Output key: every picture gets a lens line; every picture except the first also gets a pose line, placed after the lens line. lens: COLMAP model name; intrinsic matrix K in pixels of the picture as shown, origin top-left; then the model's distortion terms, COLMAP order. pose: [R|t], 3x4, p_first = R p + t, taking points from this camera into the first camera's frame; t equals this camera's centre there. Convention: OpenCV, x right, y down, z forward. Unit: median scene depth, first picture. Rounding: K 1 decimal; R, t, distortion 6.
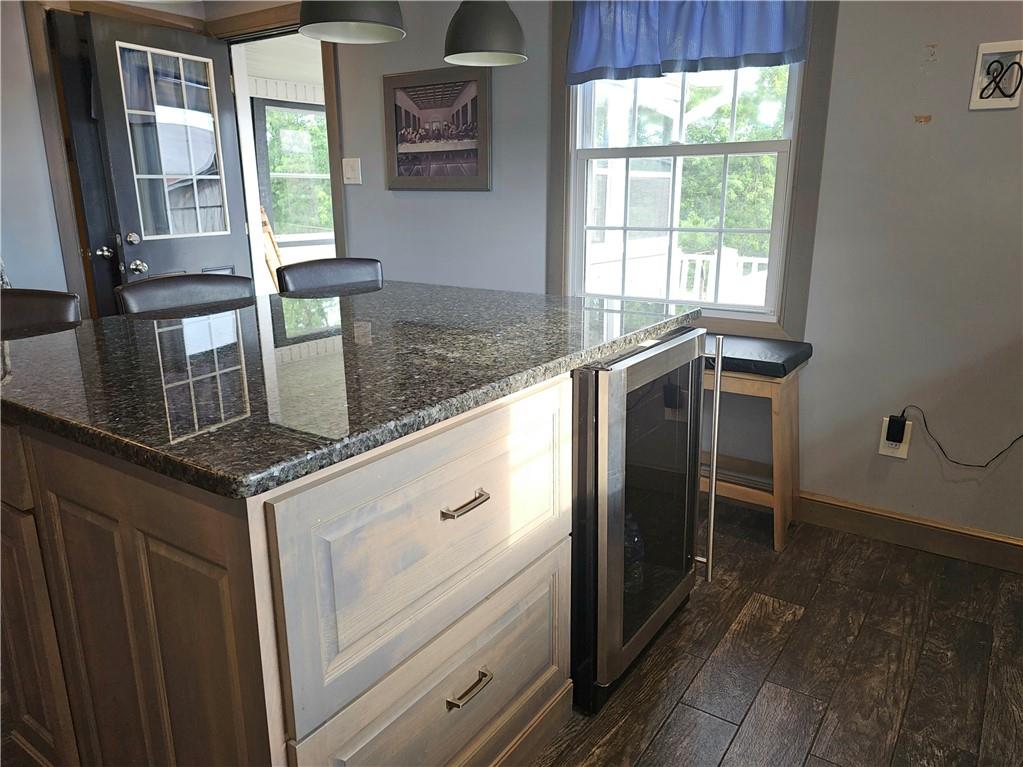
lens RADIAL K [[707.6, 0, 506.5], [0, 707.6, 376.2], [0, 0, 1]] dist [0.067804, -0.050266]
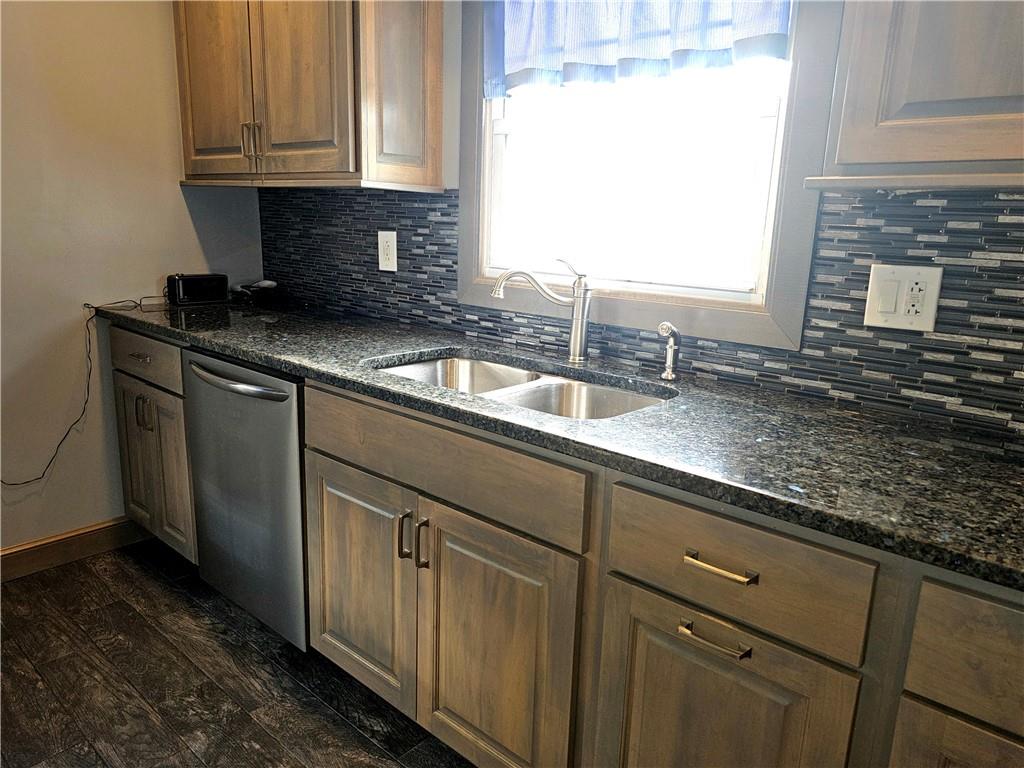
lens RADIAL K [[708.3, 0, 512.5], [0, 708.3, 383.5], [0, 0, 1]] dist [0.067804, -0.050266]
pose [[0.124428, -0.226033, 0.966140, -0.188636], [0.209131, 0.957808, 0.197150, -0.054655], [-0.969939, 0.177519, 0.166449, 0.090432]]
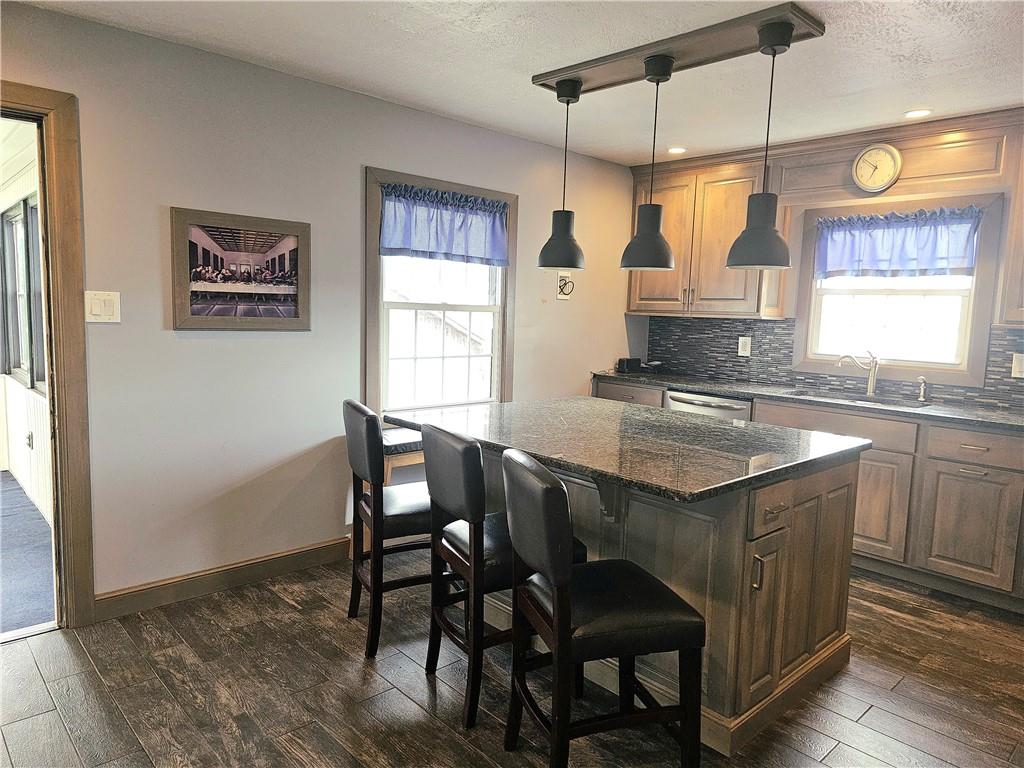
lens RADIAL K [[708.3, 0, 507.1], [0, 708.3, 386.4], [0, 0, 1]] dist [0.067804, -0.050266]
pose [[0.216357, -0.105843, 0.970560, -1.046010], [0.205479, 0.976776, 0.060715, -0.180742], [-0.954446, 0.186294, 0.233081, 0.460320]]
